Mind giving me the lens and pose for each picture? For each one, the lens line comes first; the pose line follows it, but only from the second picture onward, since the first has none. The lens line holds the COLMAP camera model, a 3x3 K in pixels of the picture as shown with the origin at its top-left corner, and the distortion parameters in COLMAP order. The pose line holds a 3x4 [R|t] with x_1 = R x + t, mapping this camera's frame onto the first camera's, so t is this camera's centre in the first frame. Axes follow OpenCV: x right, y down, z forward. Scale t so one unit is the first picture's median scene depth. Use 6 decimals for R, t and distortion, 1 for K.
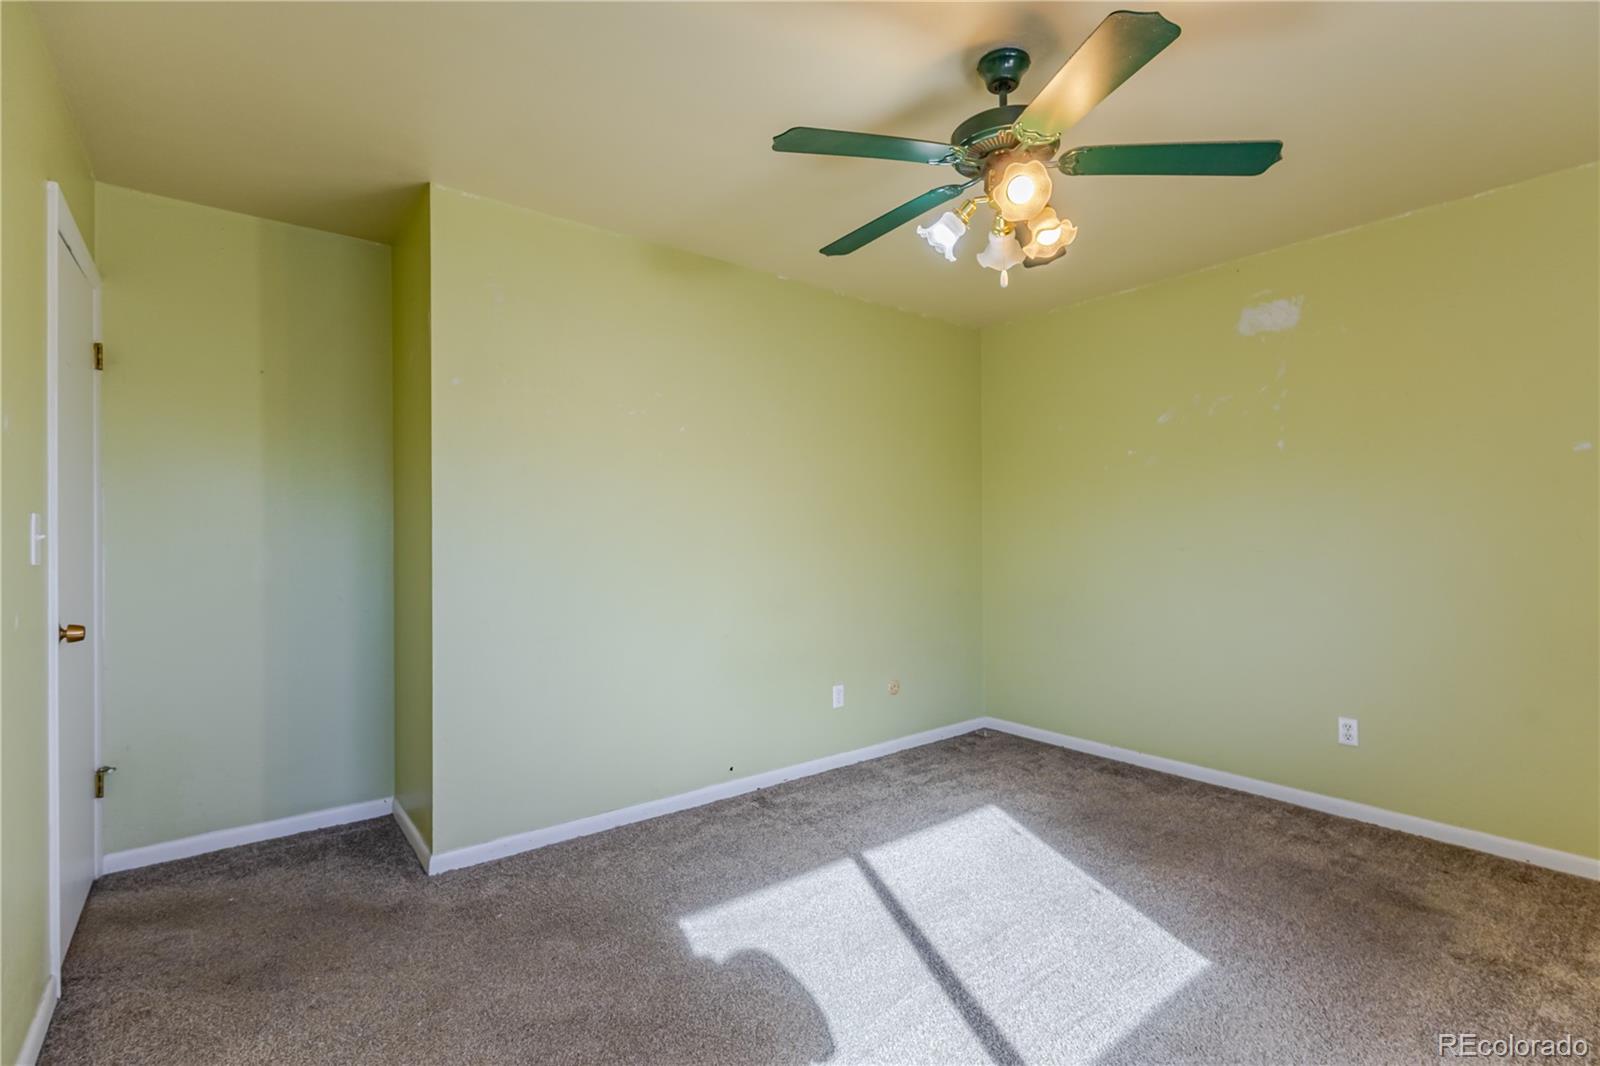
lens RADIAL K [[737.6, 0, 799.9], [0, 737.6, 530.0], [0, 0, 1]] dist [0.001370, 0.000312]
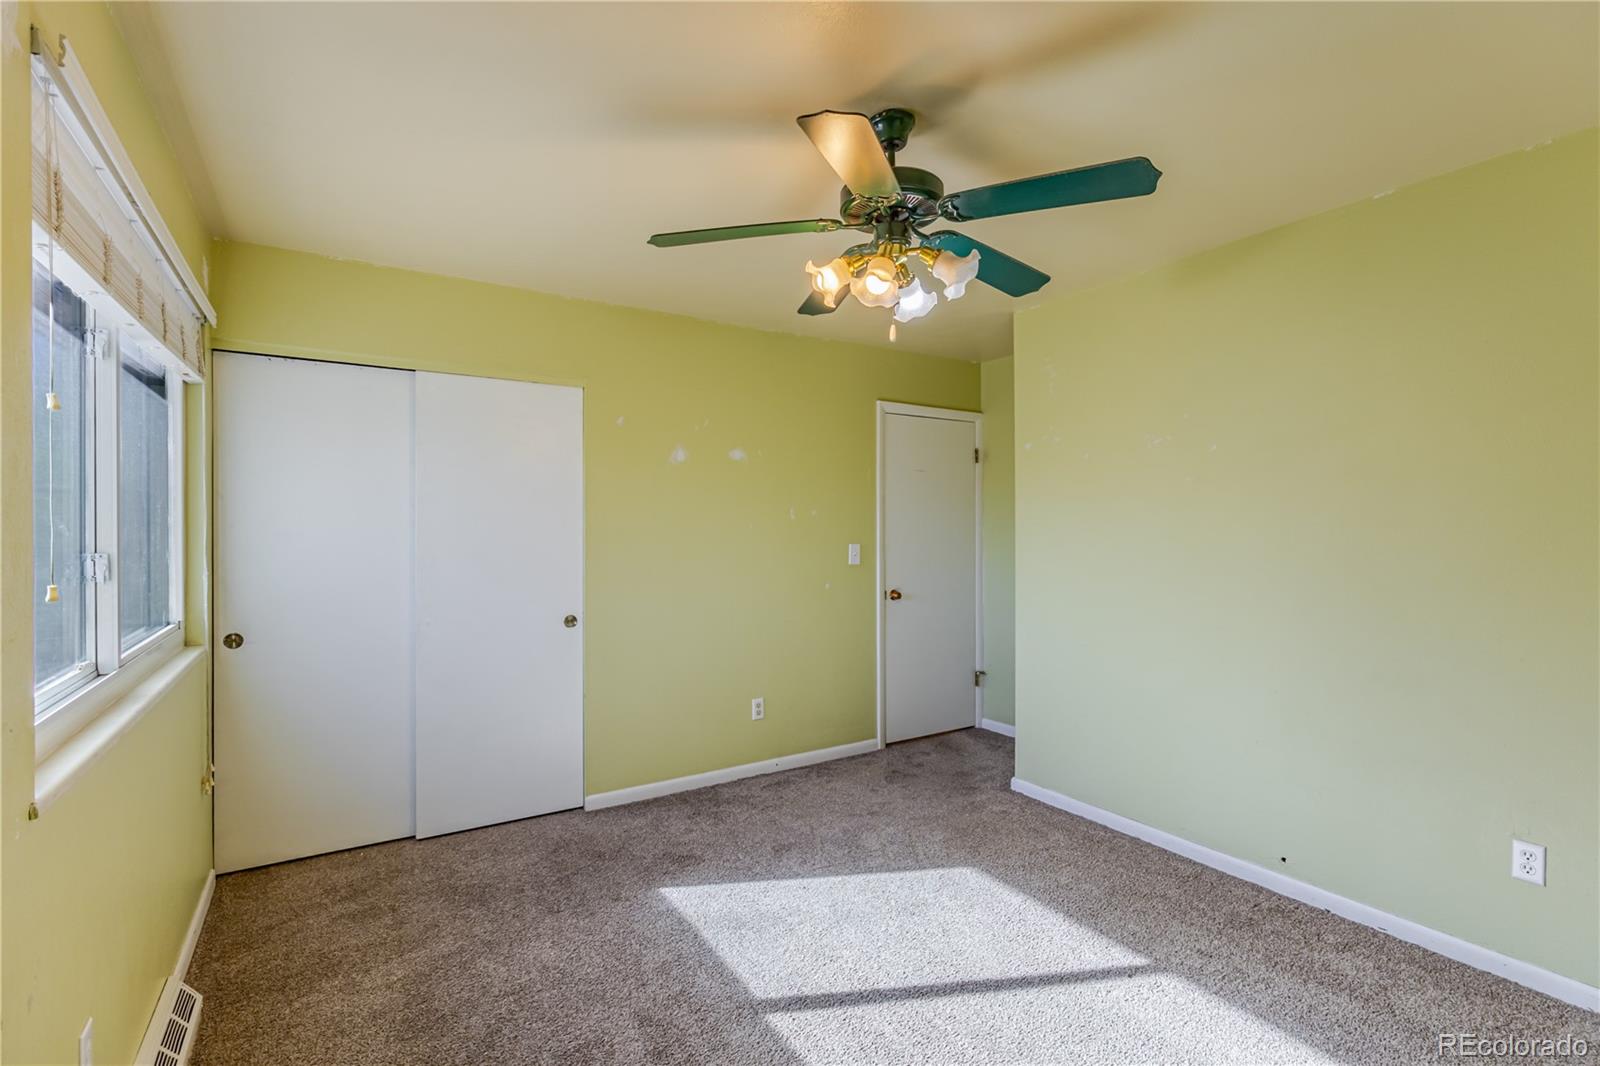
lens RADIAL K [[737.6, 0, 799.9], [0, 737.6, 530.0], [0, 0, 1]] dist [0.001370, 0.000312]
pose [[-0.091121, 0.007486, -0.995812, 0.982395], [0.004912, 0.999963, 0.007067, -0.057998], [0.995828, -0.004247, -0.091155, 0.712283]]
